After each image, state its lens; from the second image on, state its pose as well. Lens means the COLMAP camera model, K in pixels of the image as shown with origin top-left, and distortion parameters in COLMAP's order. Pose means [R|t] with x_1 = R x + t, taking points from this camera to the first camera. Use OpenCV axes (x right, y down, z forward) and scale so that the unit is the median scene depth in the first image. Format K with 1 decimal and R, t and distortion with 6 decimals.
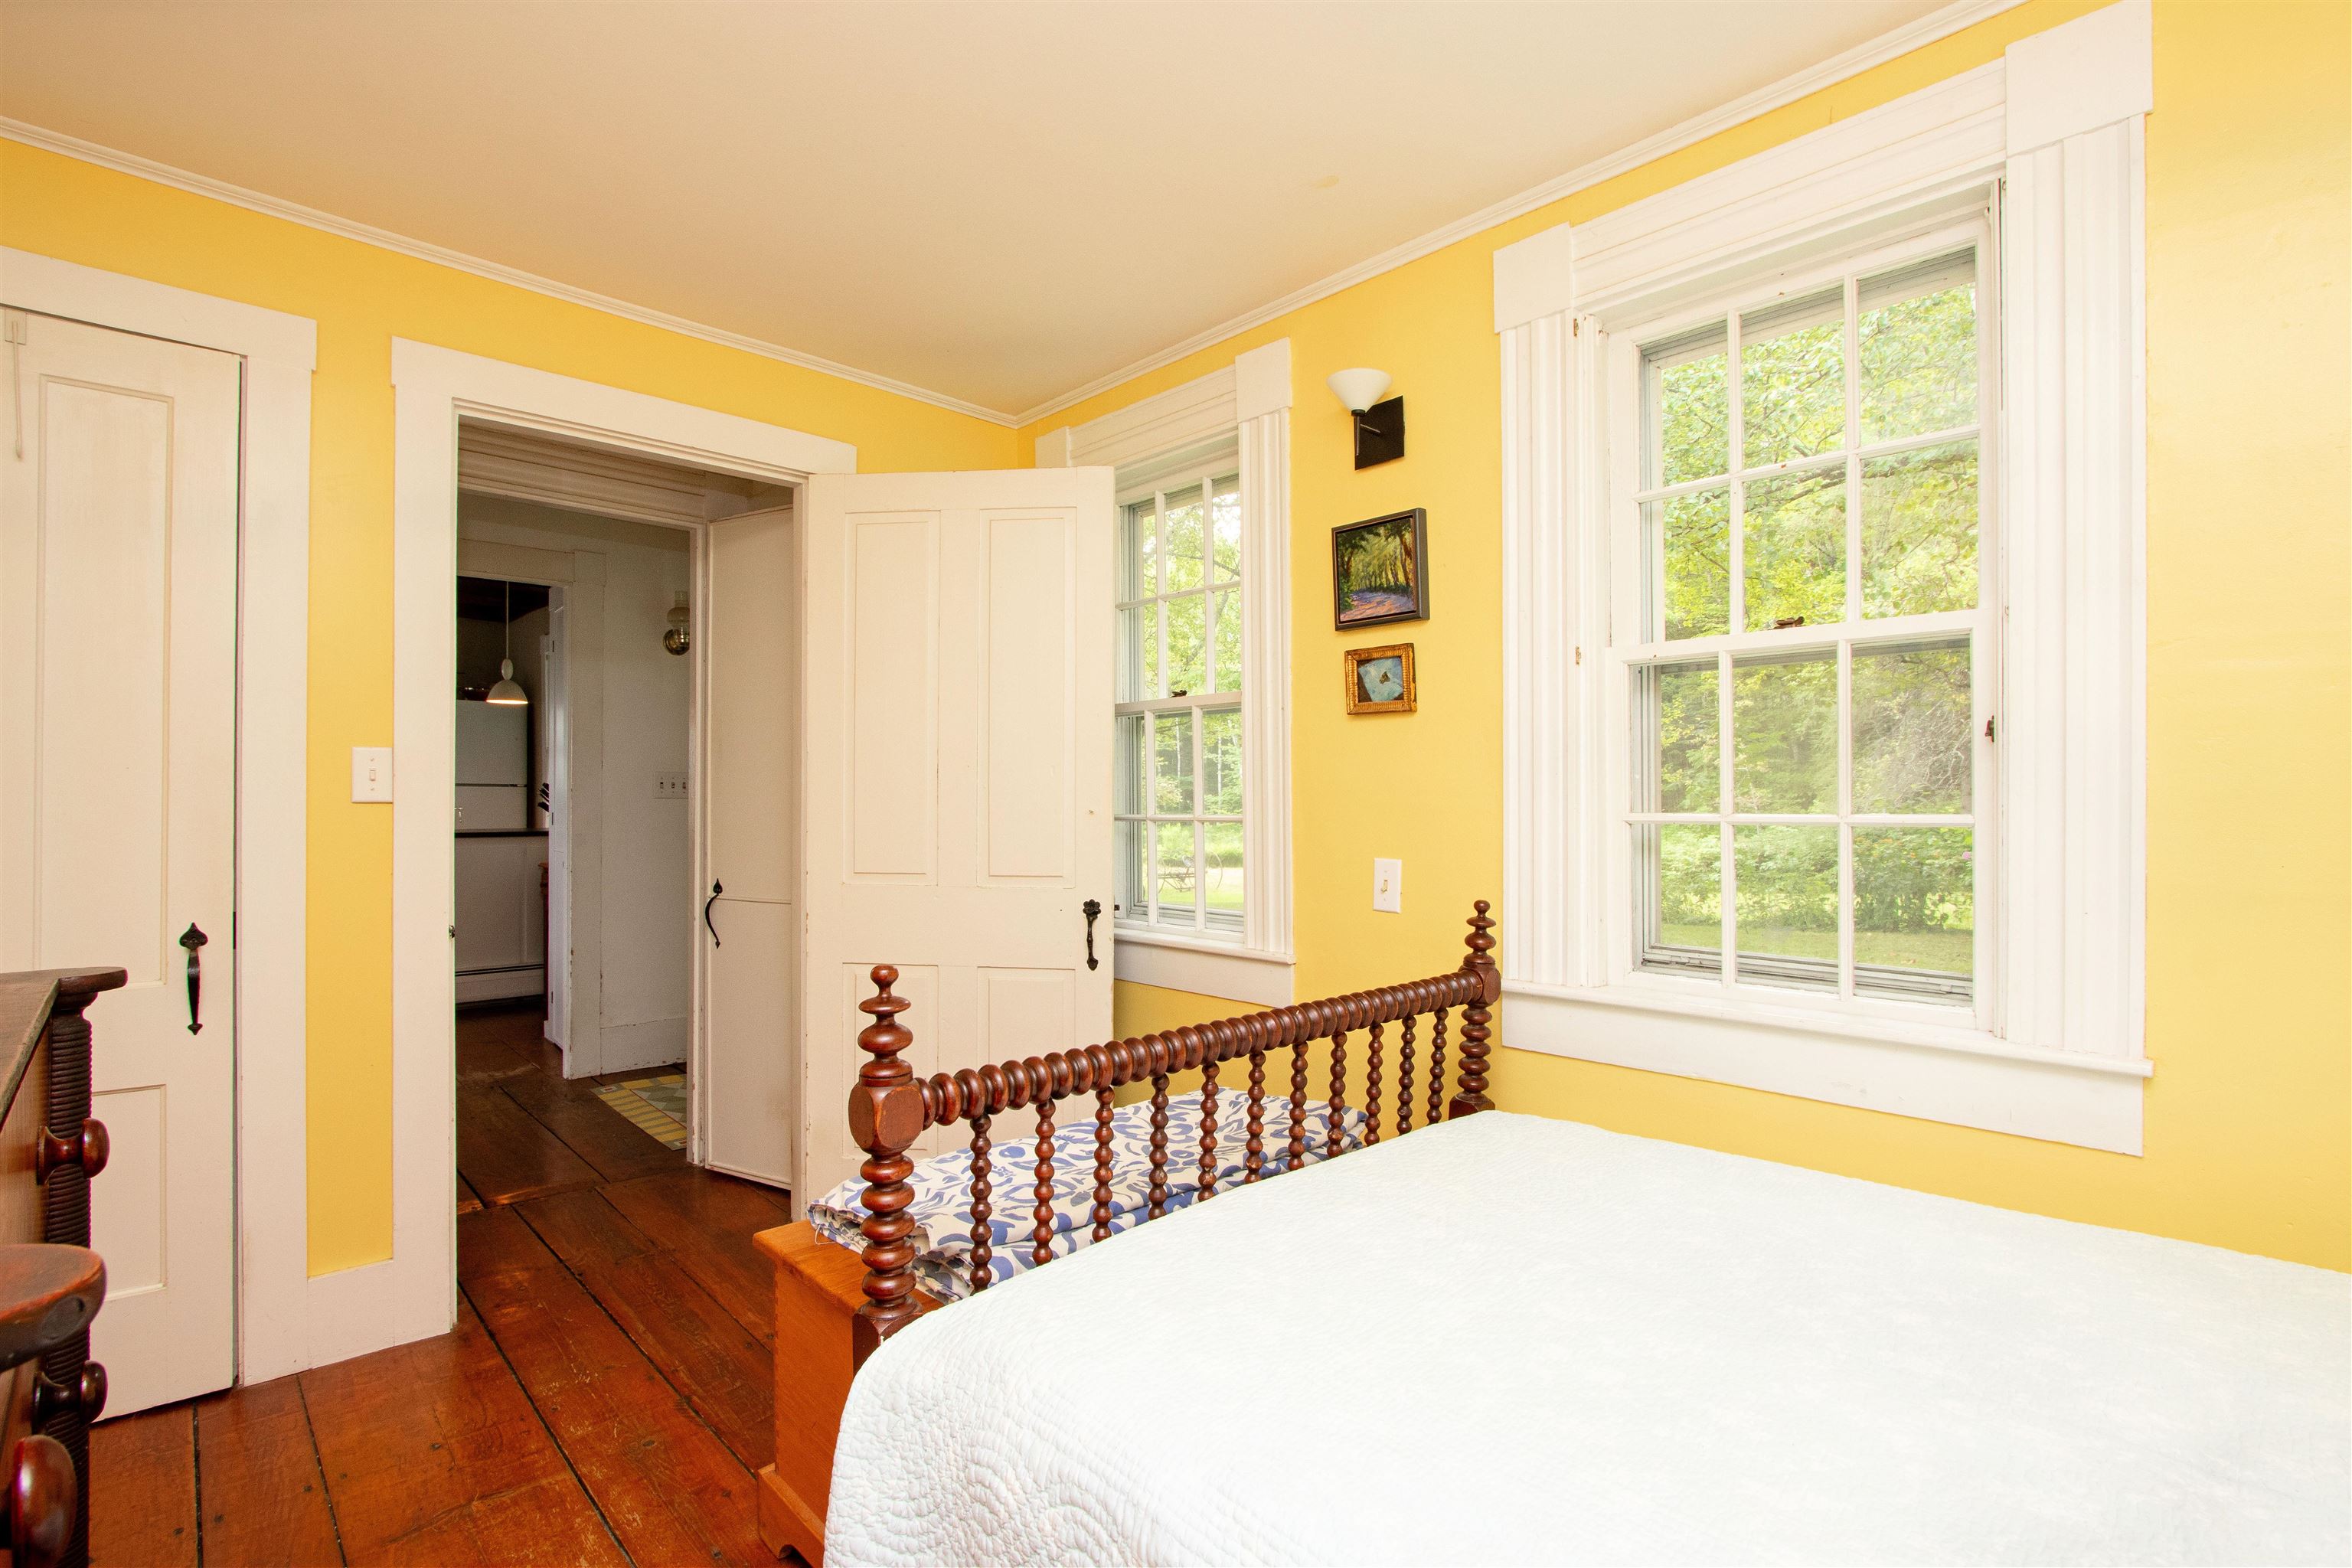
lens RADIAL K [[1089.9, 0, 1178.1], [0, 1089.9, 783.8], [0, 0, 1]] dist [-0.016543, 0.002219]
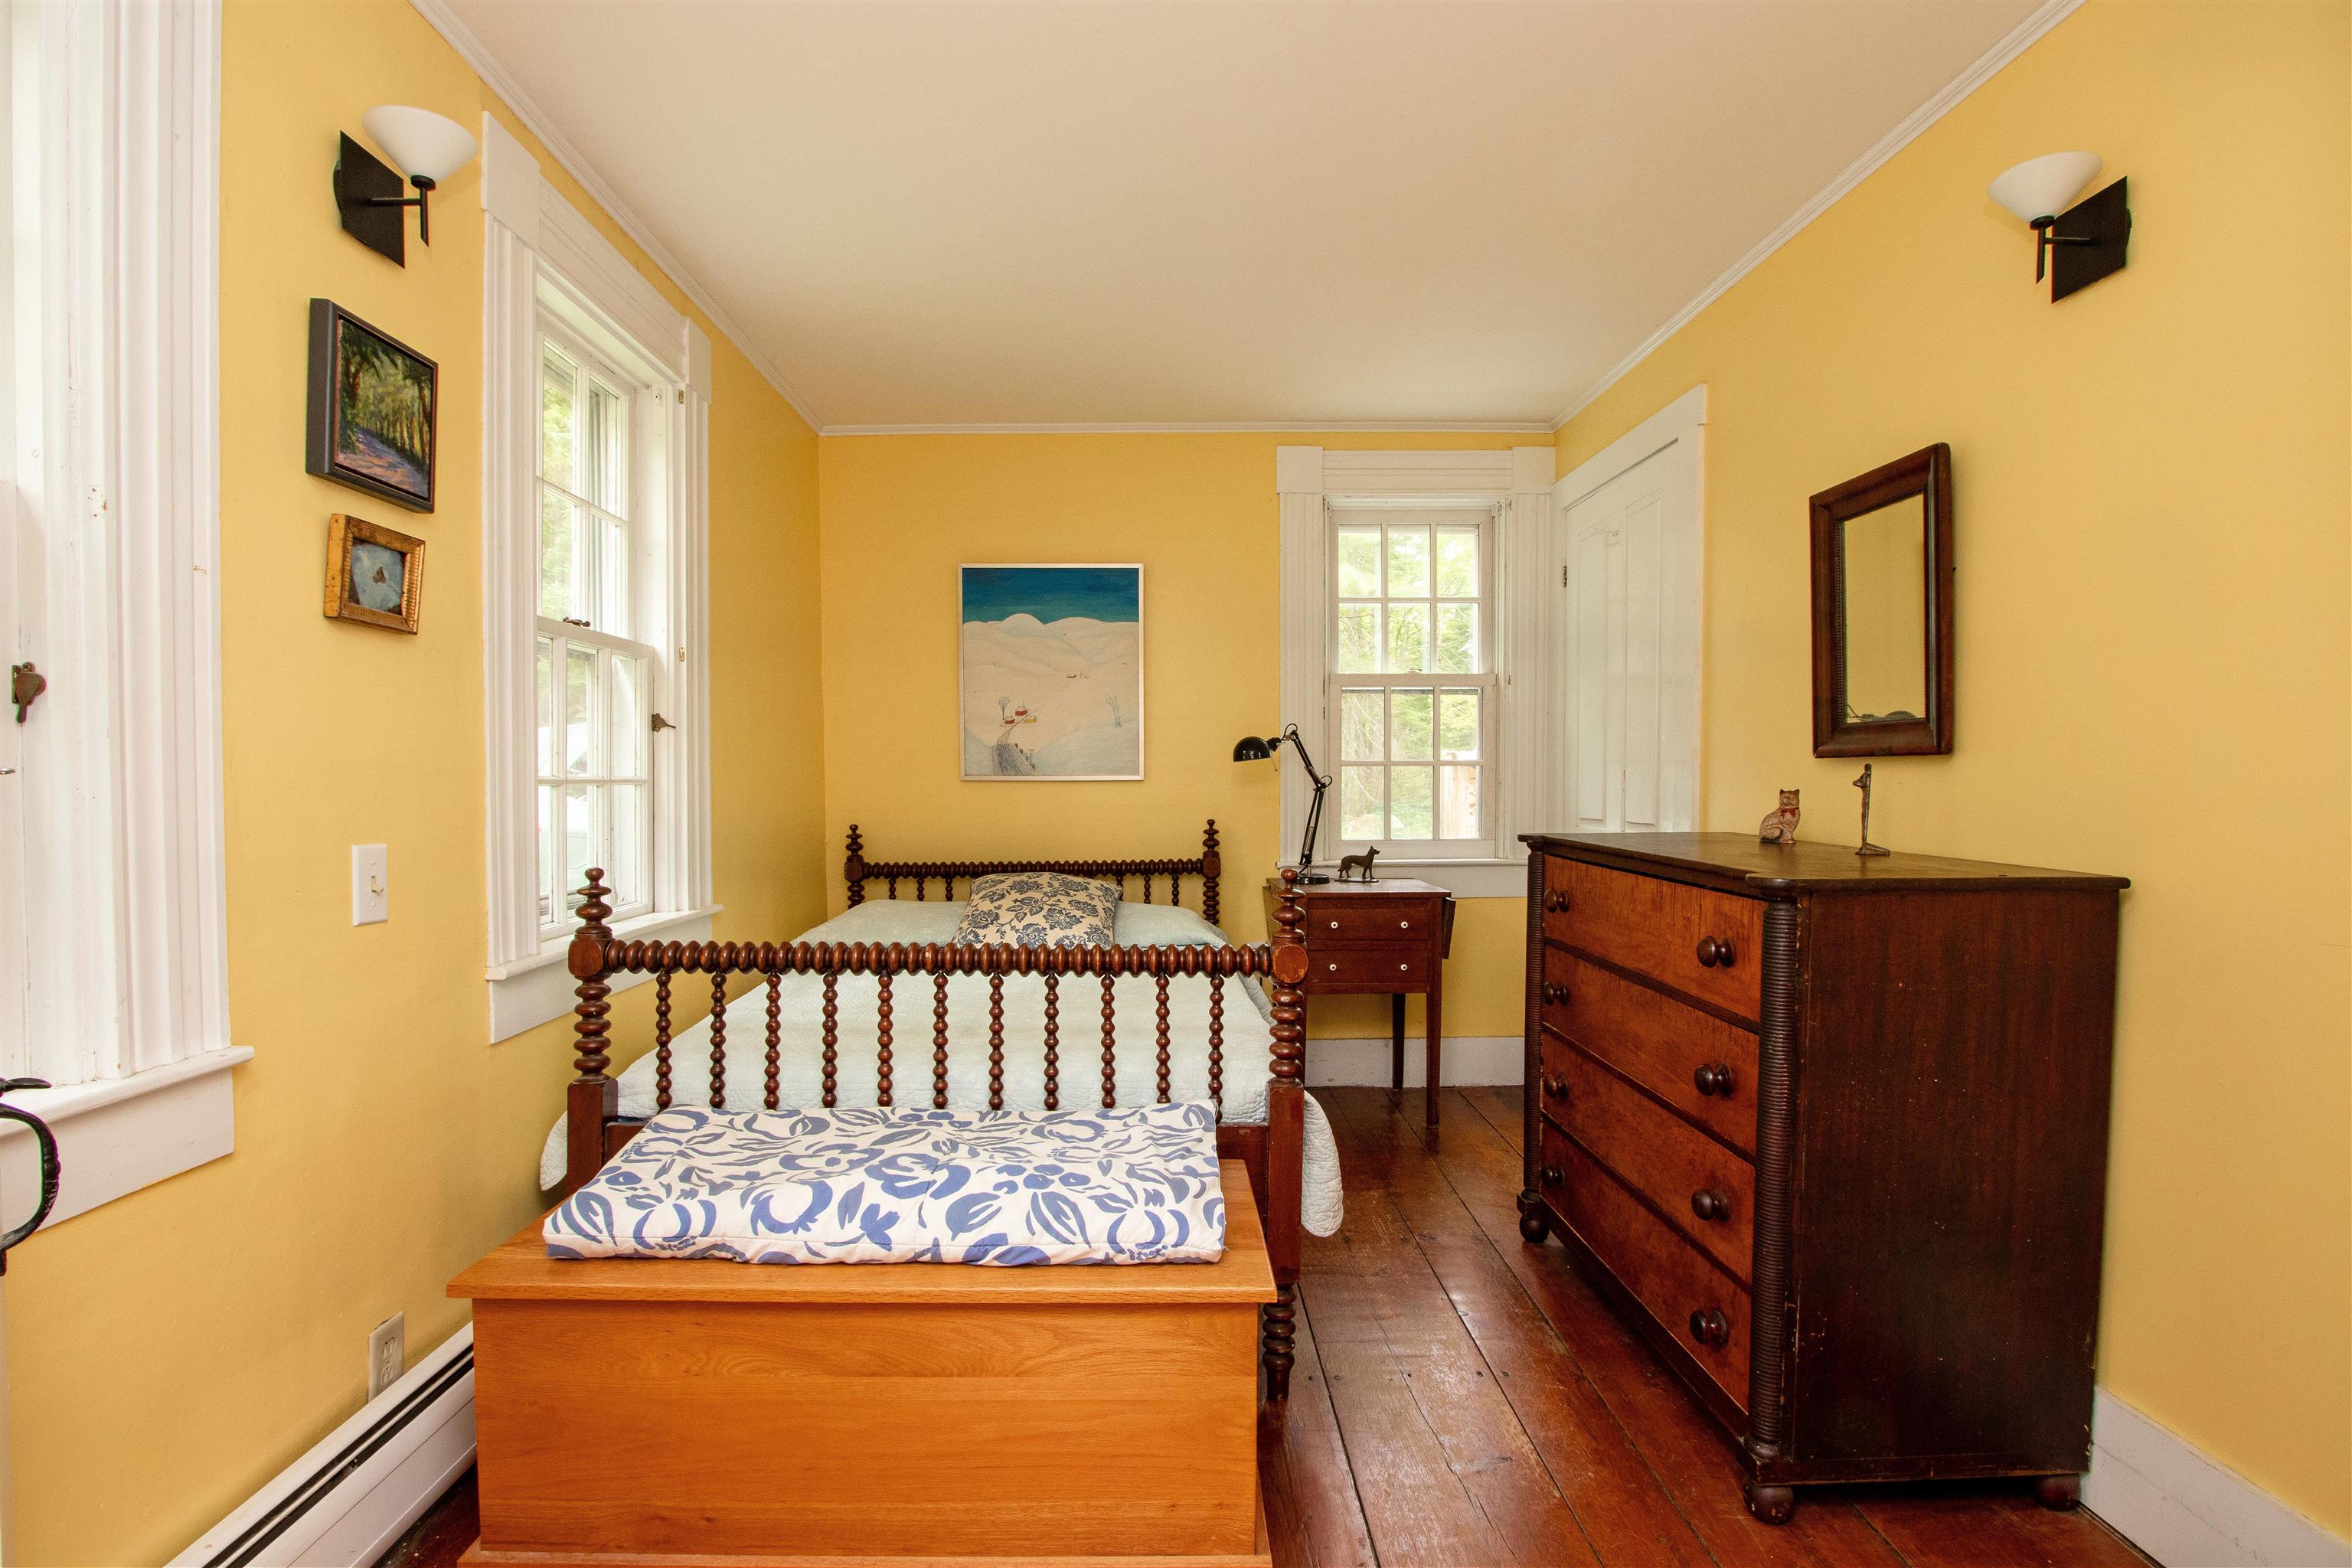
lens RADIAL K [[1089.9, 0, 1176.5], [0, 1089.9, 789.5], [0, 0, 1]] dist [-0.016543, 0.002219]
pose [[-0.730497, -0.012129, 0.682808, -0.630326], [-0.013681, 0.999902, 0.003125, 0.025999], [-0.682778, -0.007059, -0.730591, 1.157903]]
